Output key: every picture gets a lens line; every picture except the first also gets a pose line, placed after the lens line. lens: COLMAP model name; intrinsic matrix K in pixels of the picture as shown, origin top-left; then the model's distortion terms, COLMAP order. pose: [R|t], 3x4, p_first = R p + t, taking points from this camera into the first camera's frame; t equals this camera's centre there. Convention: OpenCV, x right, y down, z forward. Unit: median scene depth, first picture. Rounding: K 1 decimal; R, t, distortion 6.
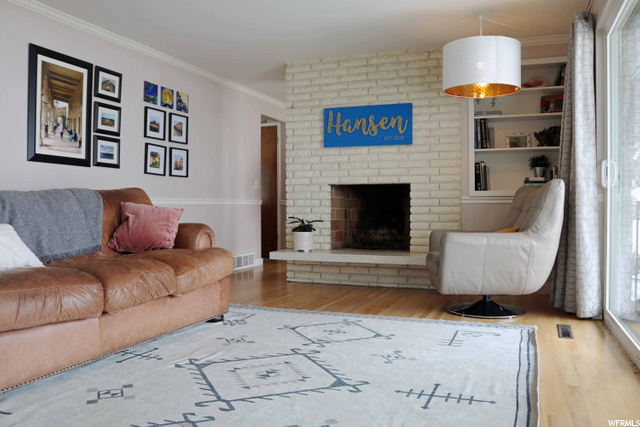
lens RADIAL K [[521.9, 0, 320.0], [0, 521.9, 213.5], [0, 0, 1]] dist [-0.144083, 0.122779]
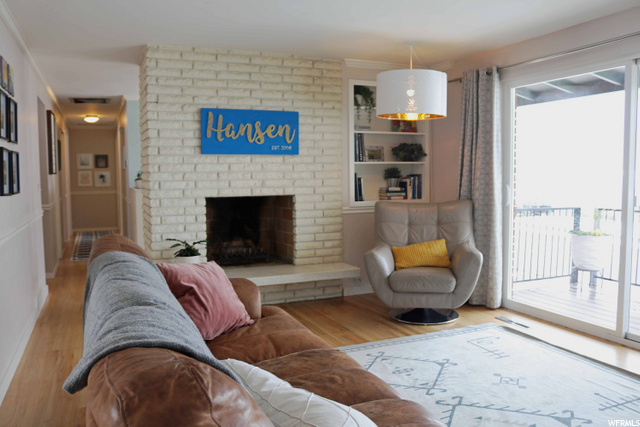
lens RADIAL K [[521.9, 0, 320.0], [0, 521.9, 213.5], [0, 0, 1]] dist [-0.144083, 0.122779]
pose [[0.712954, -0.058333, 0.698781, -0.468105], [0.018319, 0.997743, 0.064599, -0.084531], [-0.700972, -0.033255, 0.712413, 0.269193]]
